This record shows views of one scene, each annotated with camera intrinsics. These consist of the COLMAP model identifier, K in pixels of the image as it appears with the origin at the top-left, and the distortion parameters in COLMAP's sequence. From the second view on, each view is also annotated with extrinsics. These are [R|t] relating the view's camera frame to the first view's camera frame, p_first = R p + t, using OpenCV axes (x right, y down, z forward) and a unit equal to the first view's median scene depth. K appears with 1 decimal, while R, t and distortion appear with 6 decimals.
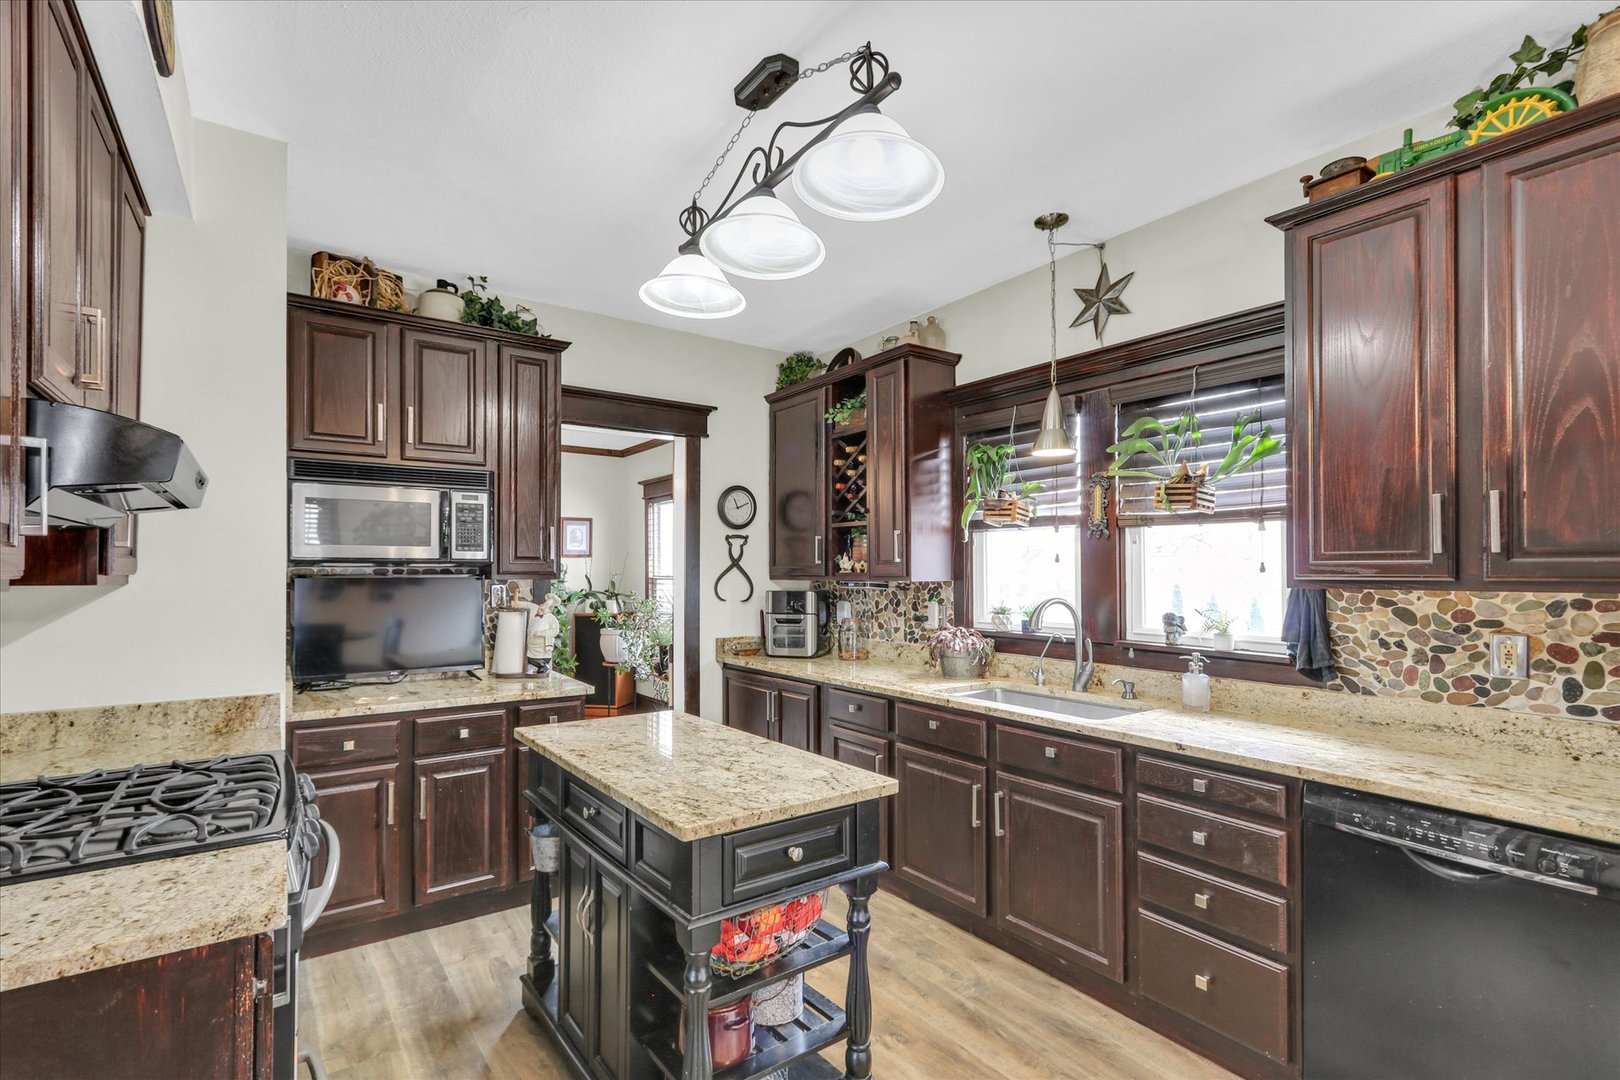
lens RADIAL K [[754.9, 0, 808.8], [0, 754.9, 562.1], [0, 0, 1]] dist [0.000240, 0.003487]
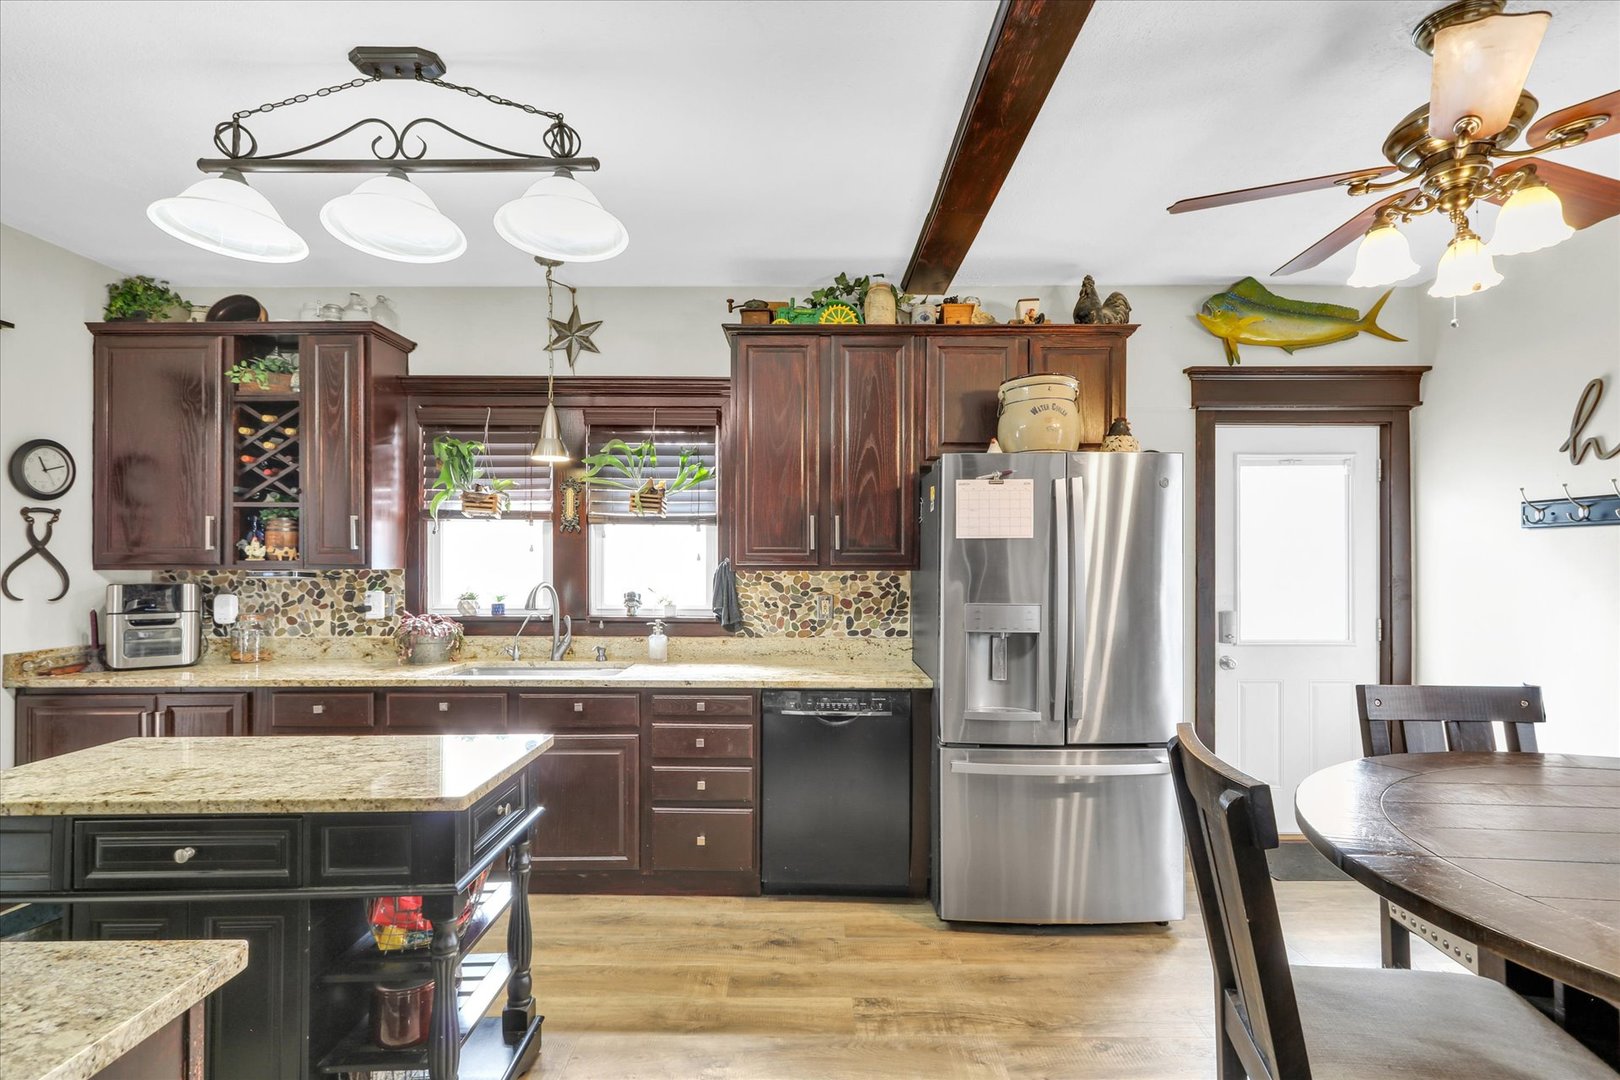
lens RADIAL K [[754.9, 0, 796.0], [0, 754.9, 555.0], [0, 0, 1]] dist [0.000240, 0.003487]
pose [[0.593296, 0.008021, 0.804944, -0.386141], [-0.011293, 0.999935, -0.001641, 0.002658], [-0.804905, -0.008116, 0.593348, -0.006139]]
